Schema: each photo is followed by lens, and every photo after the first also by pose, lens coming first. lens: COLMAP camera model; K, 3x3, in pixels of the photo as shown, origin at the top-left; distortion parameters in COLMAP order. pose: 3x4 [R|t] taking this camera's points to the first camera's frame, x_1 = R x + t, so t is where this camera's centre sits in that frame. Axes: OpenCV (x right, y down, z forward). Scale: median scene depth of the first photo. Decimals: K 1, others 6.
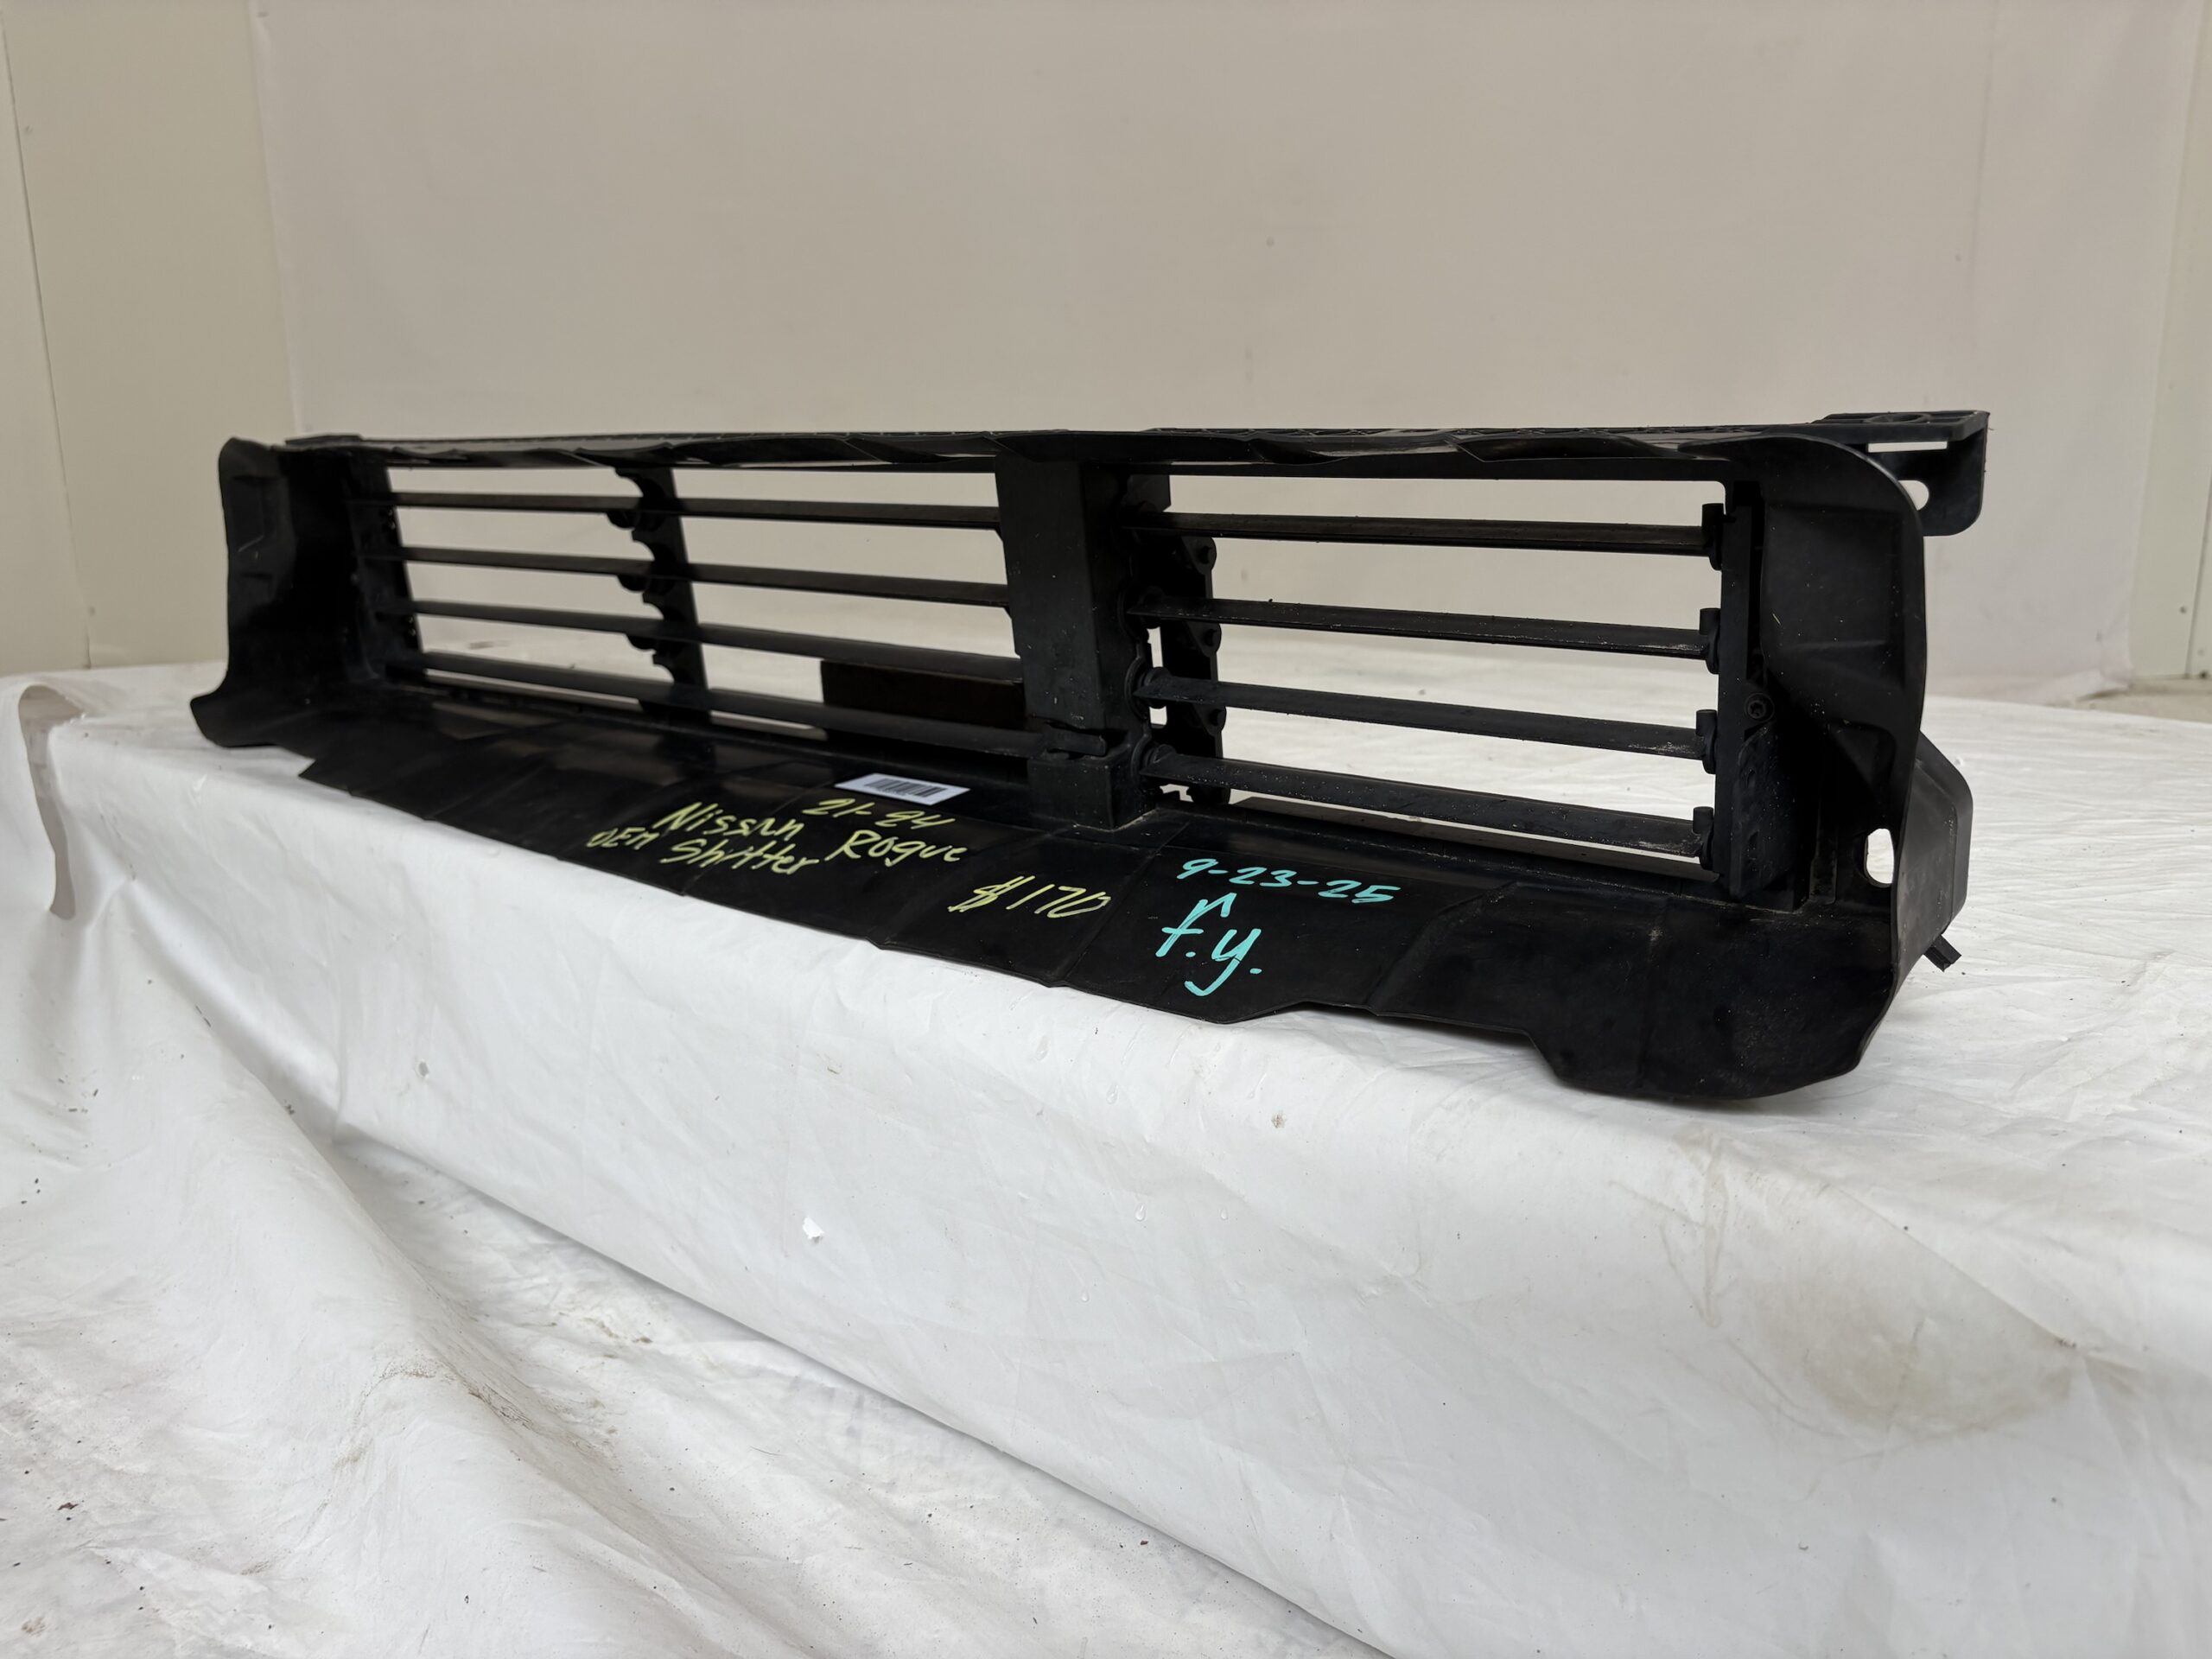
lens RADIAL K [[1675.4, 0, 1127.6], [0, 1675.4, 813.7], [0, 0, 1]] dist [-0.000786, -0.002224]
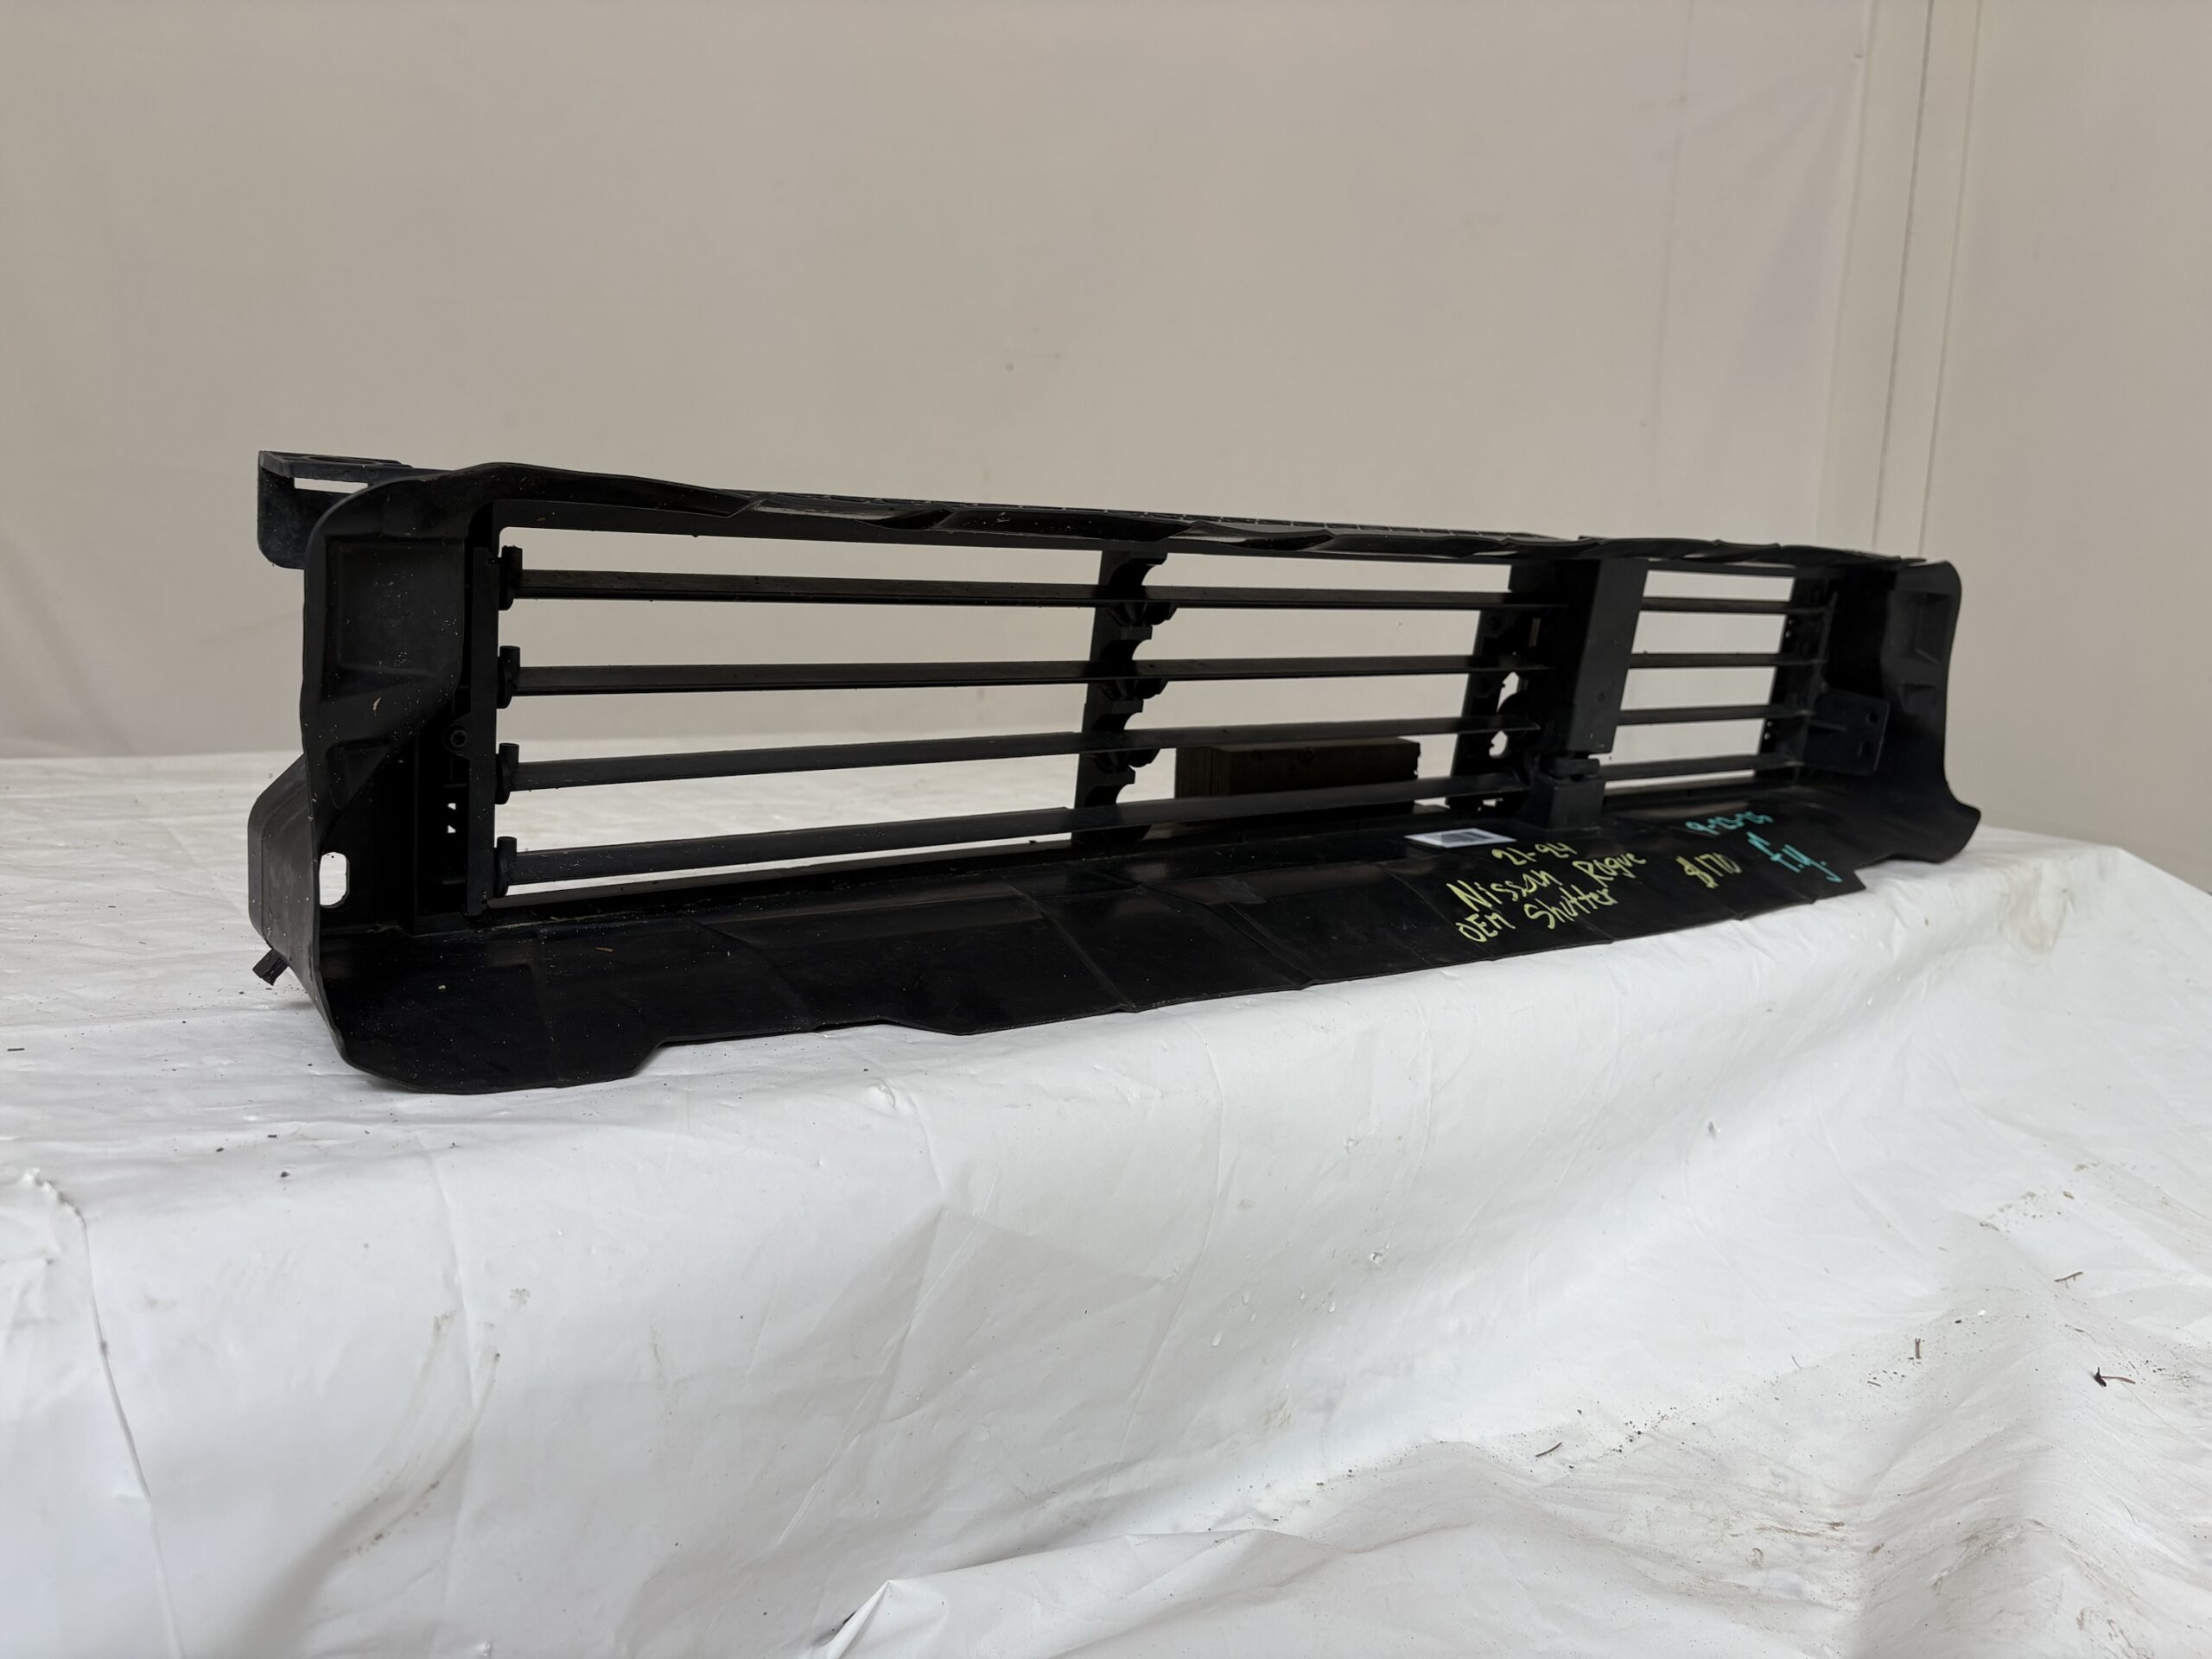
lens RADIAL K [[1675.4, 0, 1117.1], [0, 1675.4, 842.1], [0, 0, 1]] dist [-0.000786, -0.002224]
pose [[0.236397, -0.167555, 0.957101, -1.371879], [0.156017, 0.978784, 0.132816, -0.213736], [-0.959049, 0.117927, 0.257523, 0.984202]]
